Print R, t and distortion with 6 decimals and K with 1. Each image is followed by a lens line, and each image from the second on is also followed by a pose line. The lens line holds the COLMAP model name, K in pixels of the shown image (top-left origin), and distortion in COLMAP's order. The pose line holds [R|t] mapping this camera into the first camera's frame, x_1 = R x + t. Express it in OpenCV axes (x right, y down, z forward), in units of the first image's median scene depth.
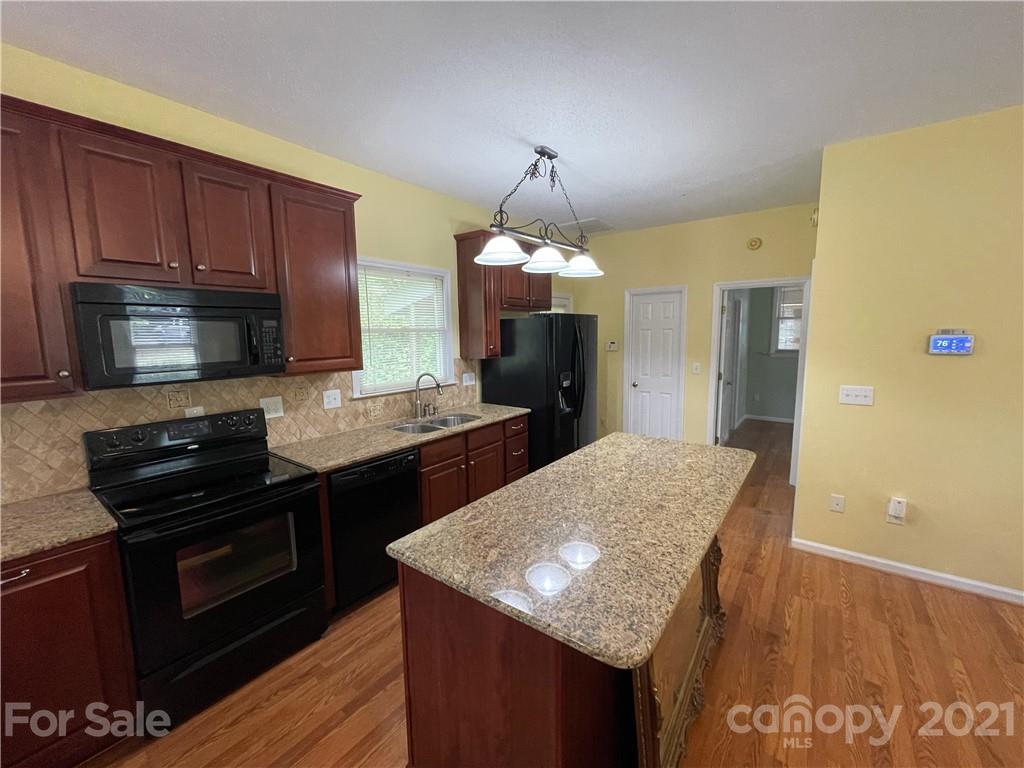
lens RADIAL K [[414.1, 0, 508.4], [0, 414.1, 384.8], [0, 0, 1]] dist [-0.000352, -0.000492]
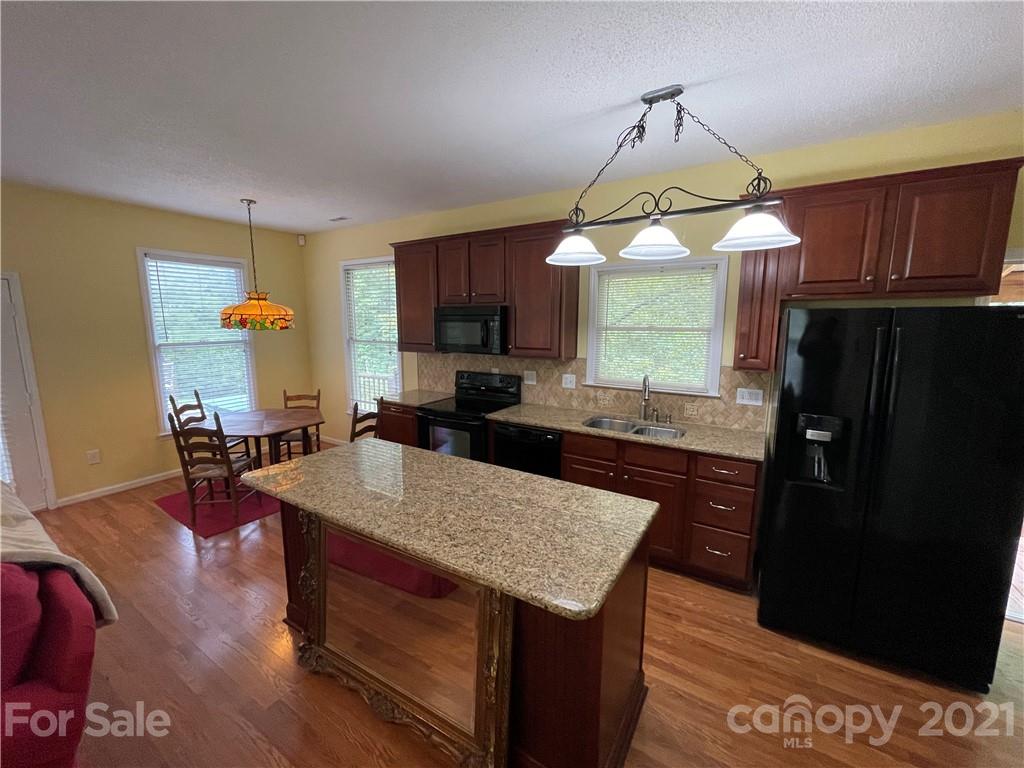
lens RADIAL K [[414.1, 0, 507.3], [0, 414.1, 379.8], [0, 0, 1]] dist [-0.000352, -0.000492]
pose [[0.083498, 0.156185, -0.984192, 0.850039], [-0.130255, 0.980878, 0.144608, -0.134497], [0.987958, 0.116122, 0.102245, 0.698743]]
